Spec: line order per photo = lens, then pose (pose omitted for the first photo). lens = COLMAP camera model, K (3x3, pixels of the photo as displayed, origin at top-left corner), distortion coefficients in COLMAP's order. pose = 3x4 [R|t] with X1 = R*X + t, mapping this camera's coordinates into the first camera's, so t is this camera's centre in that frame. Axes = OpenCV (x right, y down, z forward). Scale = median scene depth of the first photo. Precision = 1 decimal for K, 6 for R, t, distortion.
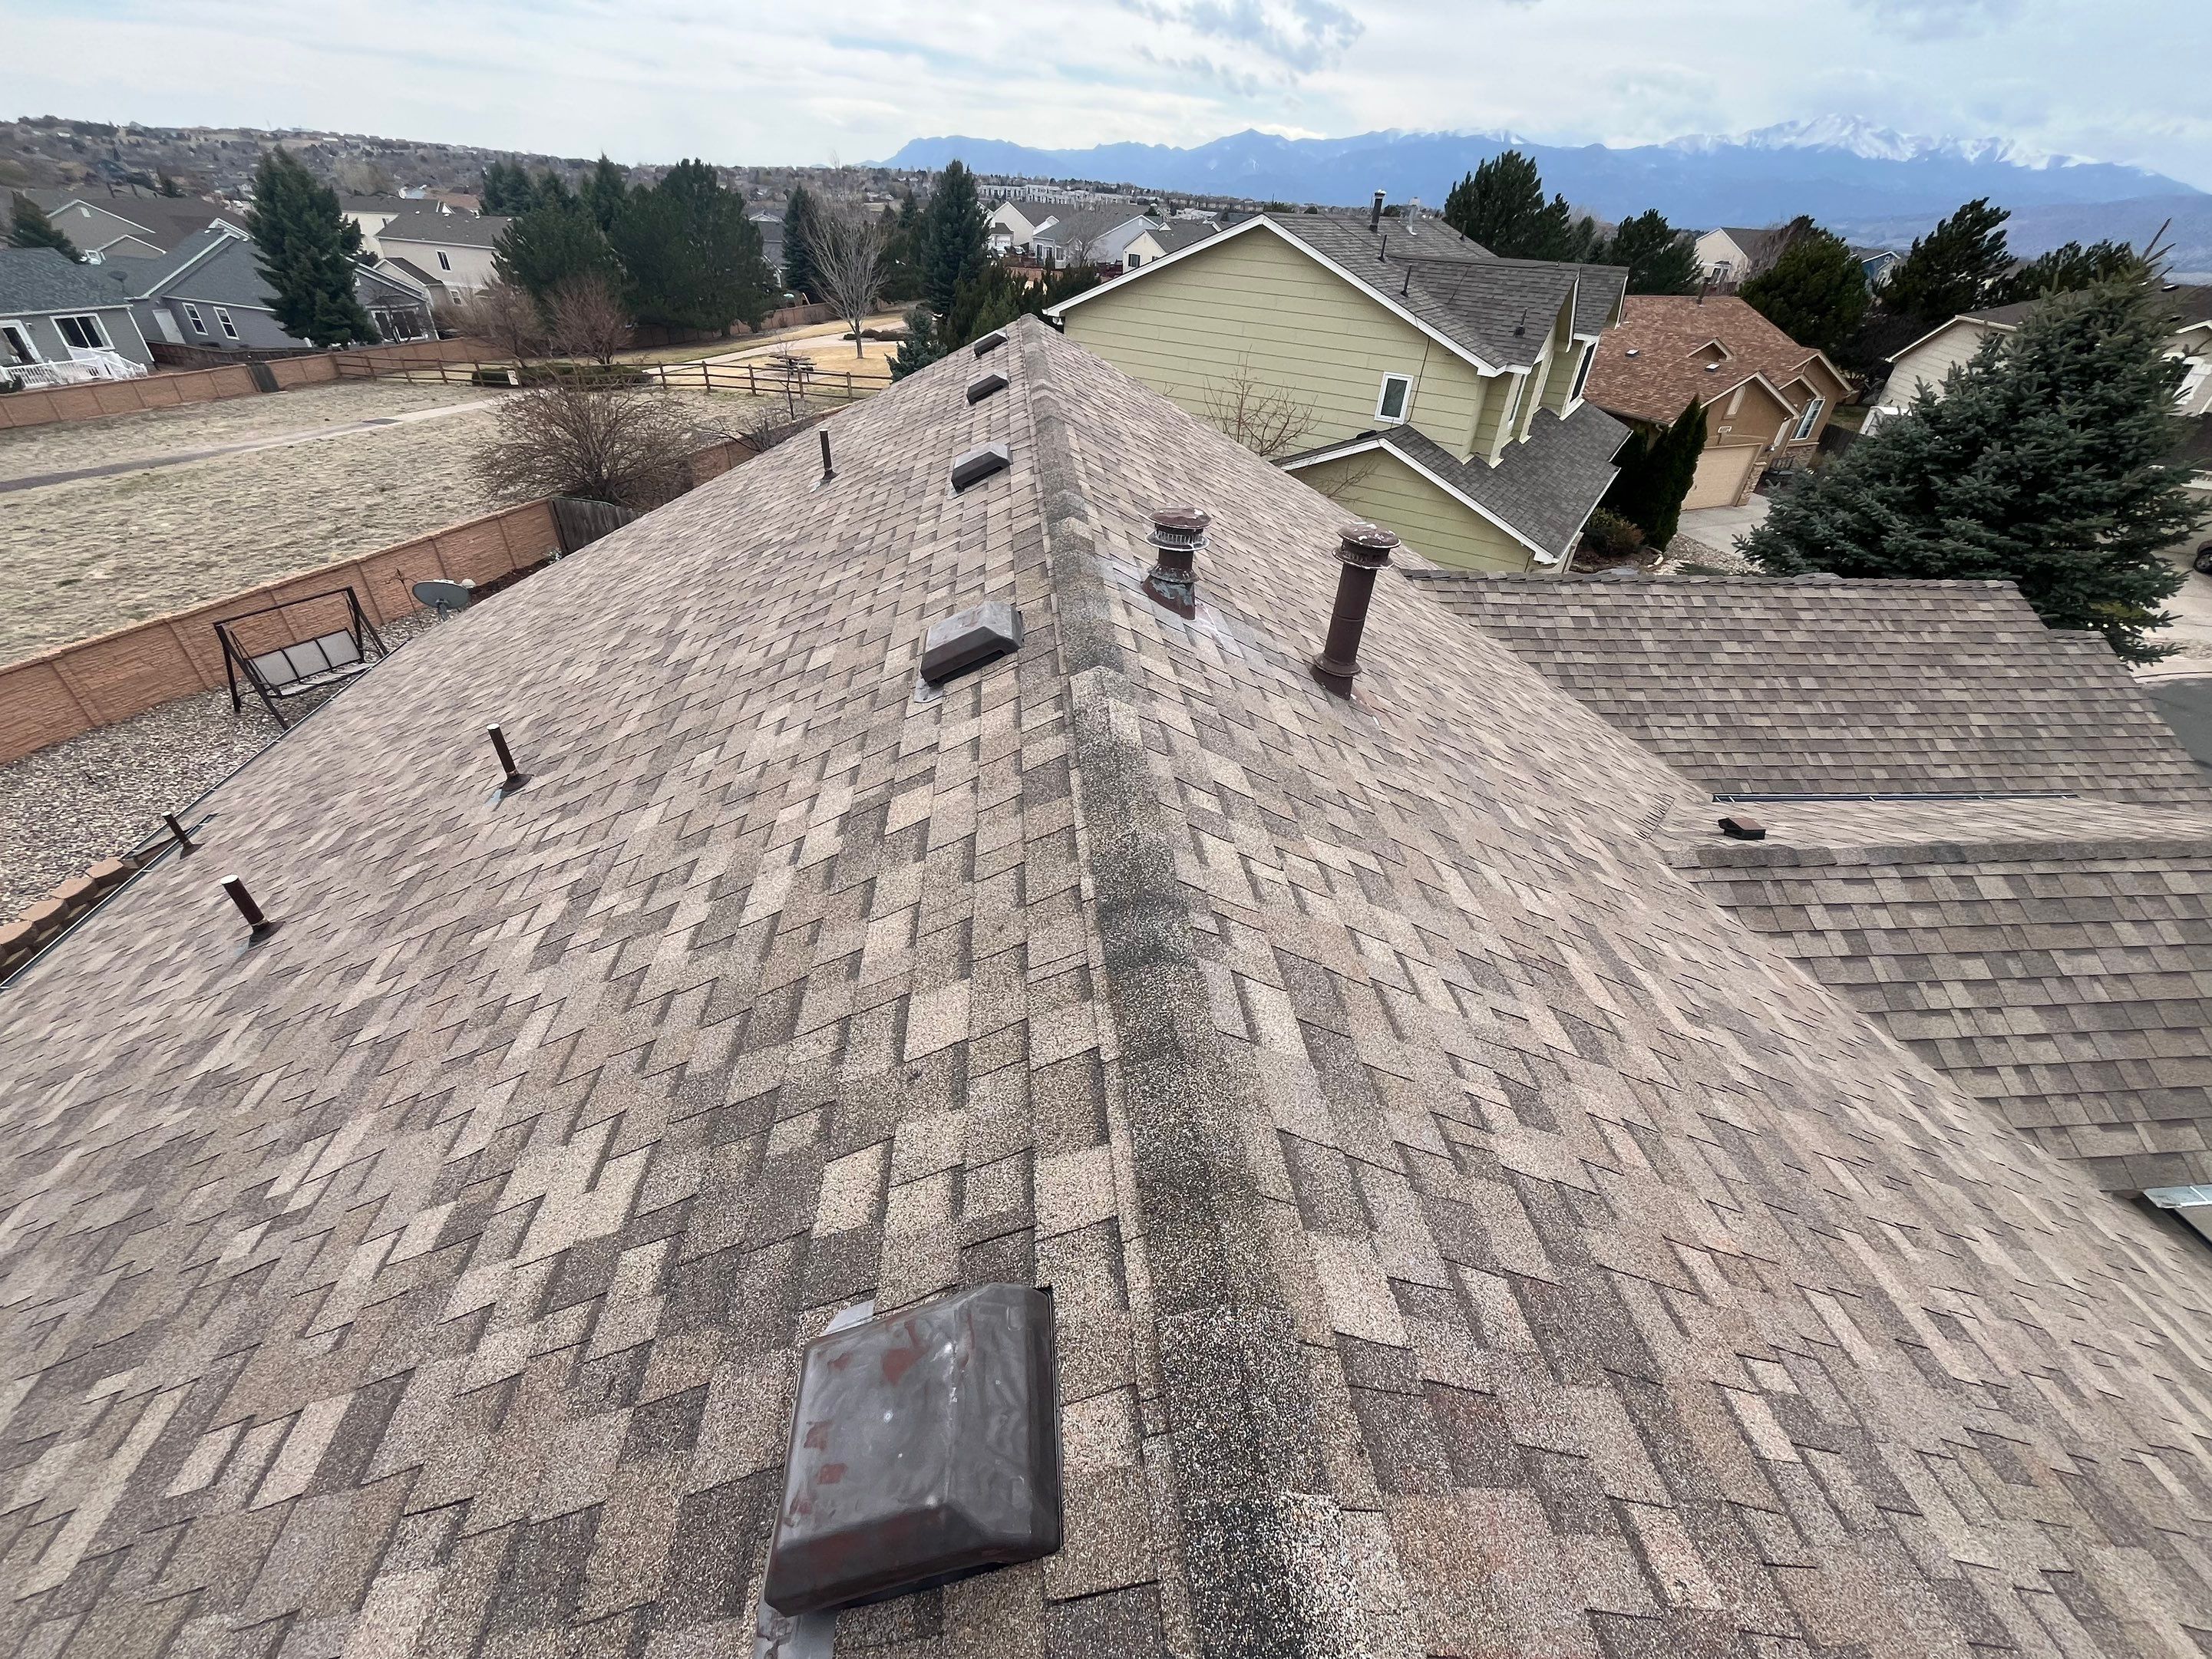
lens RADIAL K [[896.1, 0, 1106.0], [0, 896.1, 829.5], [0, 0, 1]] dist [-0.001846, -0.000670]
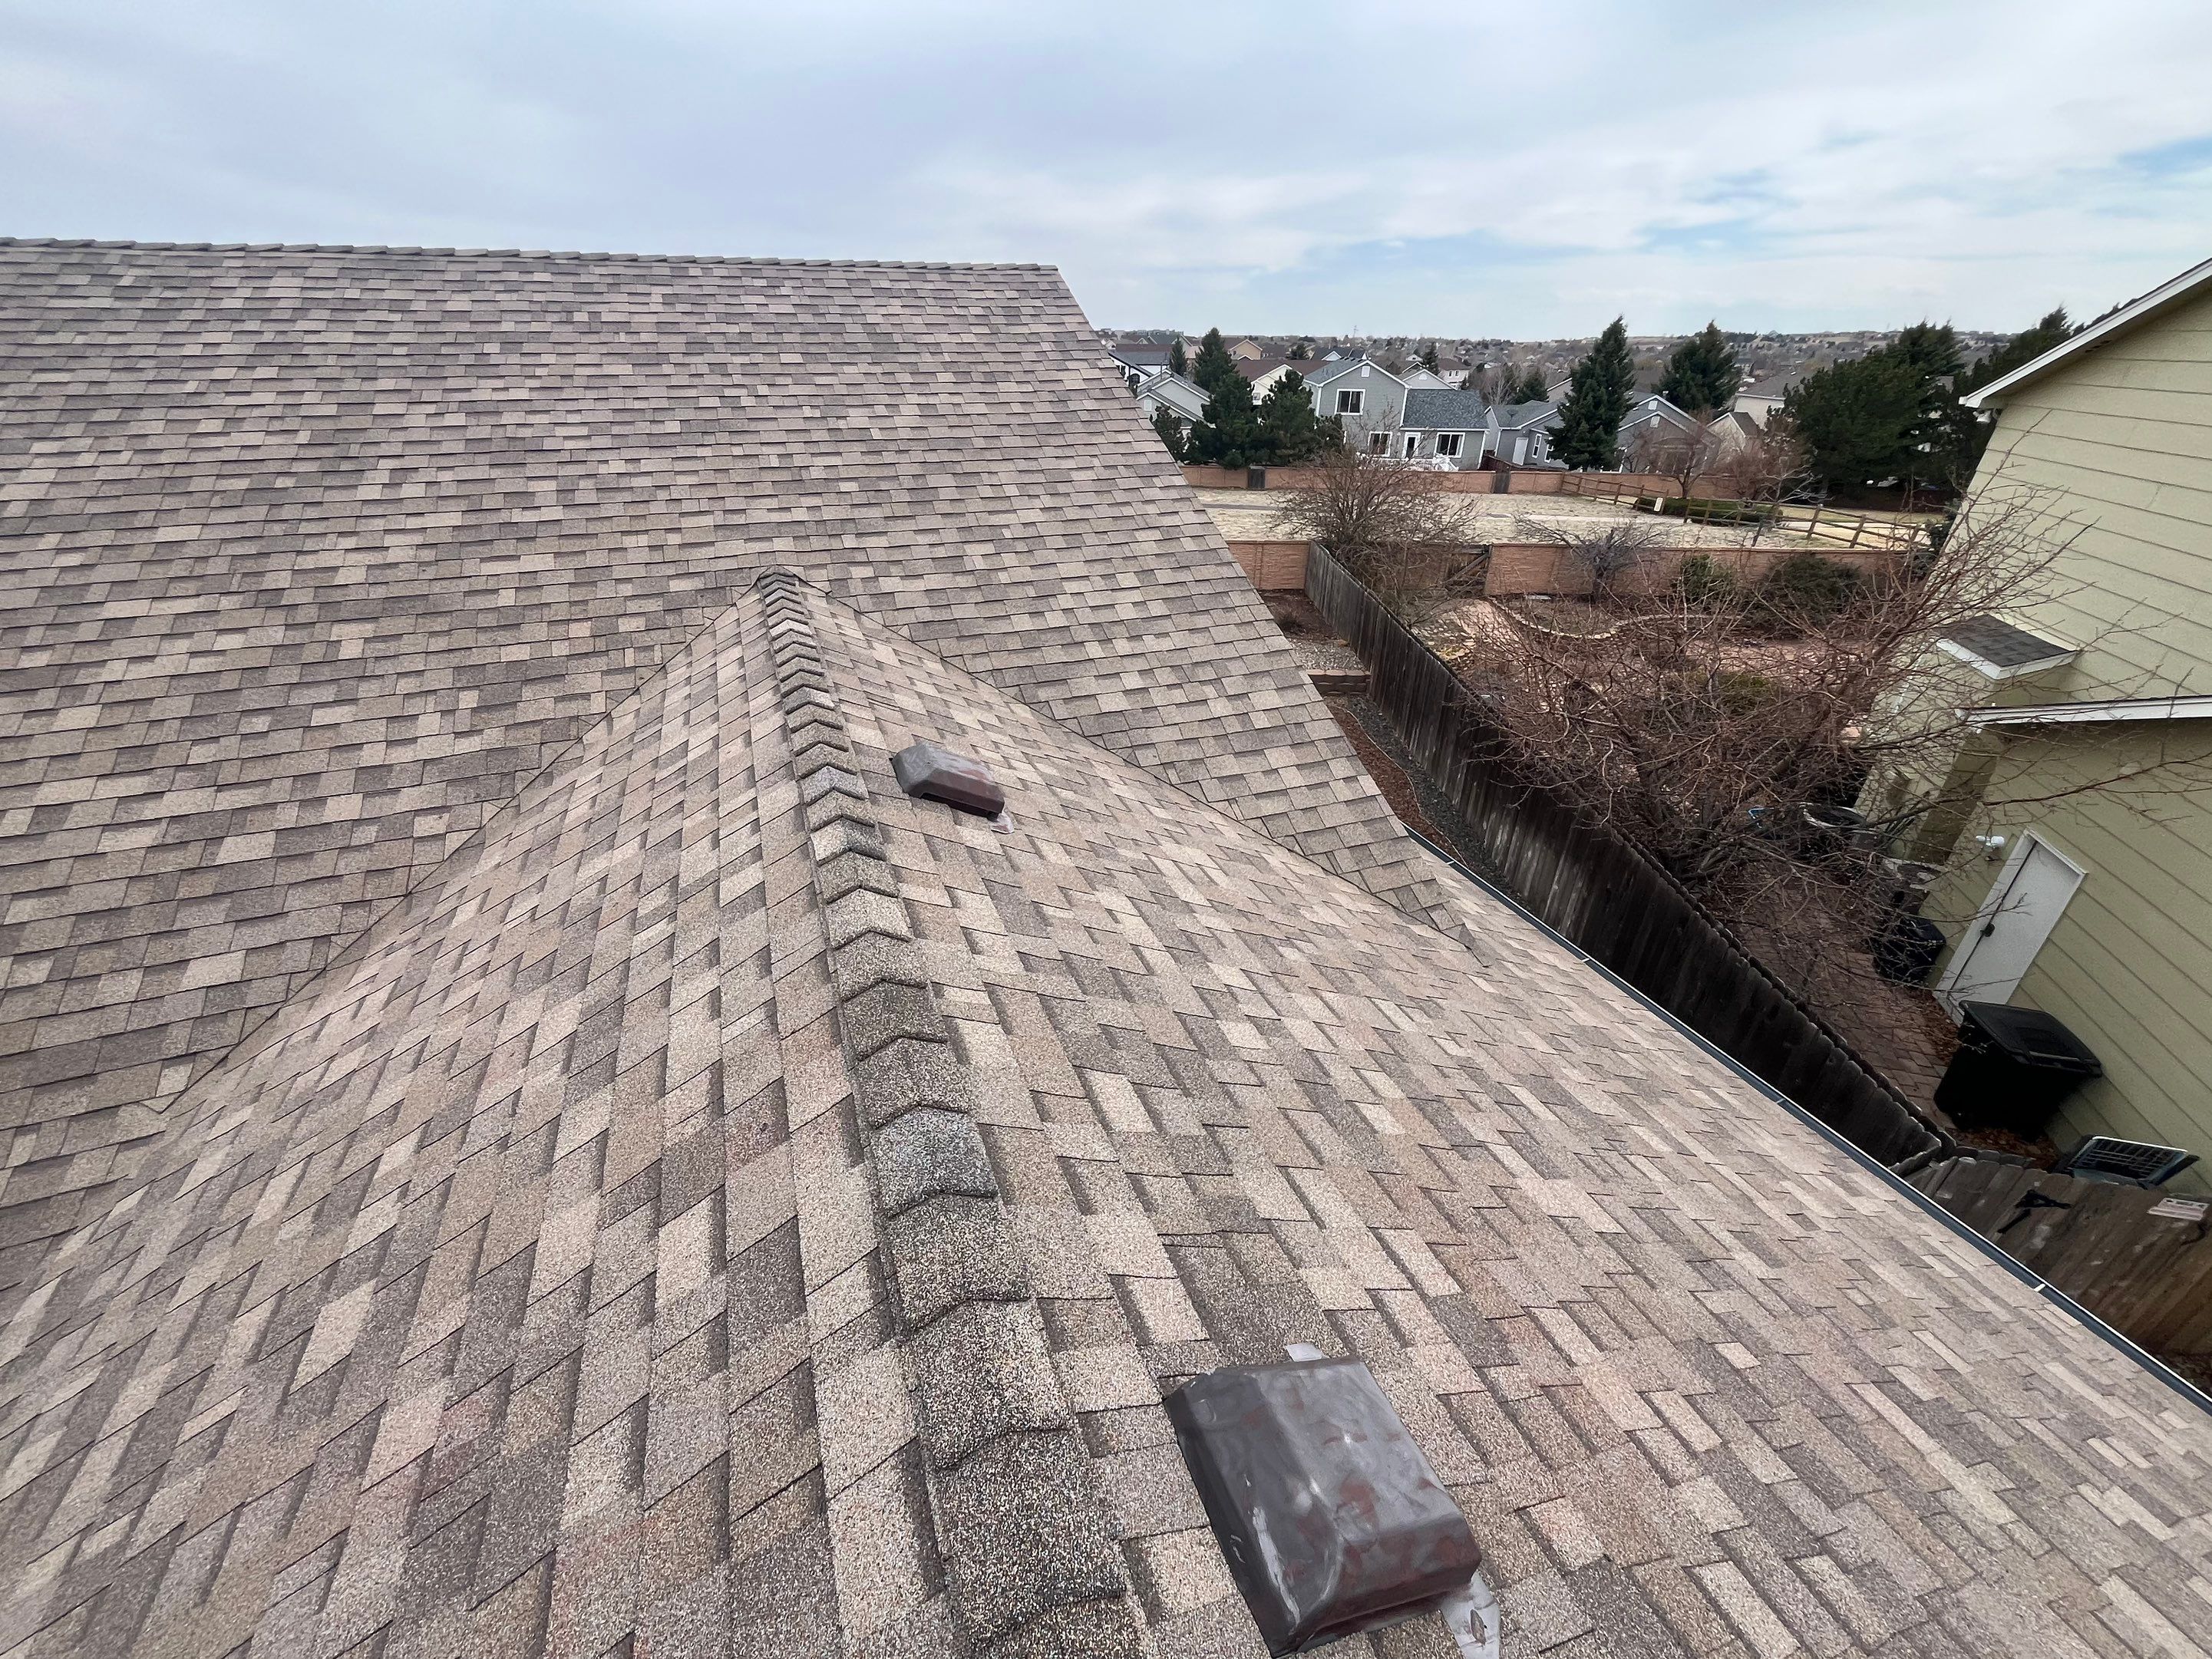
lens RADIAL K [[896.1, 0, 1106.0], [0, 896.1, 829.5], [0, 0, 1]] dist [-0.001846, -0.000670]
pose [[0.262534, 0.422651, -0.867434, 0.194857], [-0.556225, 0.800866, 0.221871, -0.082883], [0.788473, 0.424240, 0.445344, 0.200275]]
